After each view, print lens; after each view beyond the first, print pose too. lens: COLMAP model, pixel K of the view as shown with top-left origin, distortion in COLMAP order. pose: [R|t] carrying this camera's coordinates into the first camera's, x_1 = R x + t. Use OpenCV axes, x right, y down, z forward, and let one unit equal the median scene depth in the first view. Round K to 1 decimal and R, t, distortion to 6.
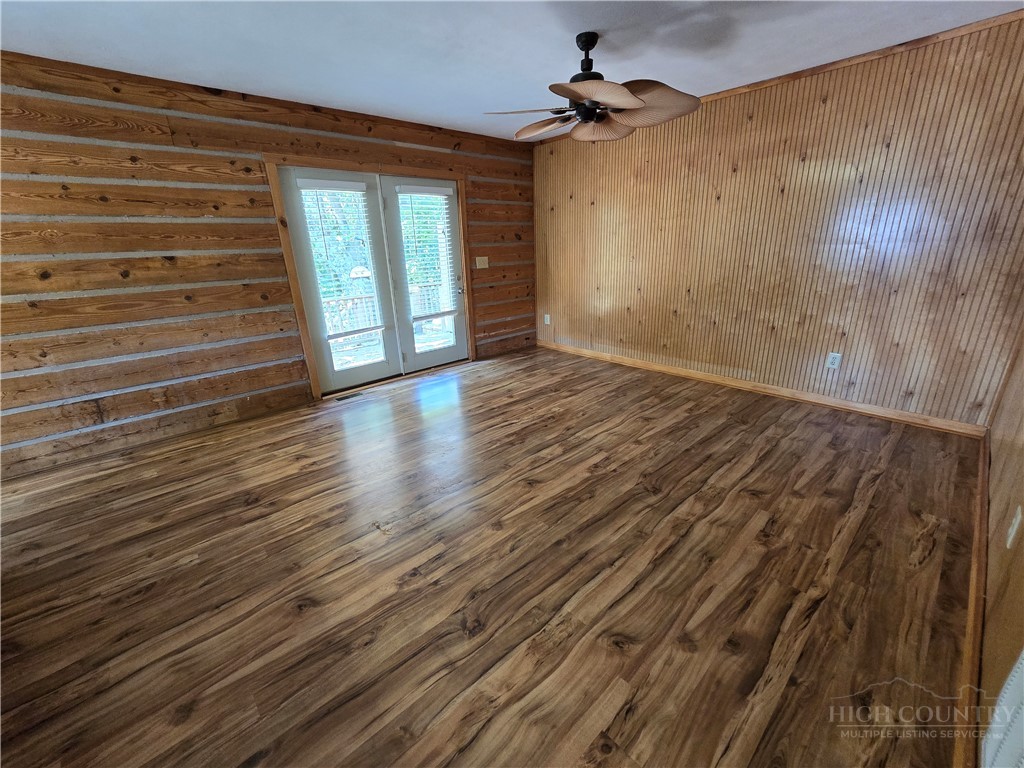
lens RADIAL K [[404.9, 0, 511.5], [0, 404.9, 404.6], [0, 0, 1]] dist [-0.067924, 0.038933]
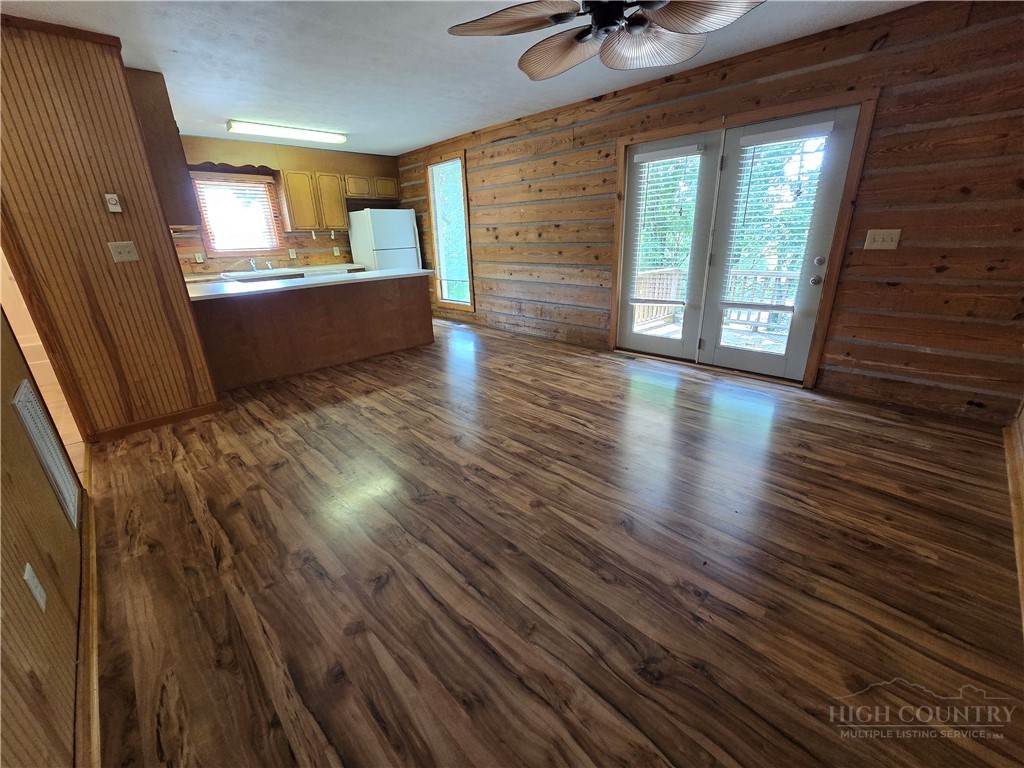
lens RADIAL K [[419.6, 0, 512.0], [0, 419.6, 384.0], [0, 0, 1]] dist [0.002807, -0.000271]
pose [[0.035139, 0.372302, -0.927446, 0.727085], [-0.332570, 0.879484, 0.340448, -0.262109], [0.942424, 0.296478, 0.154721, 0.609417]]
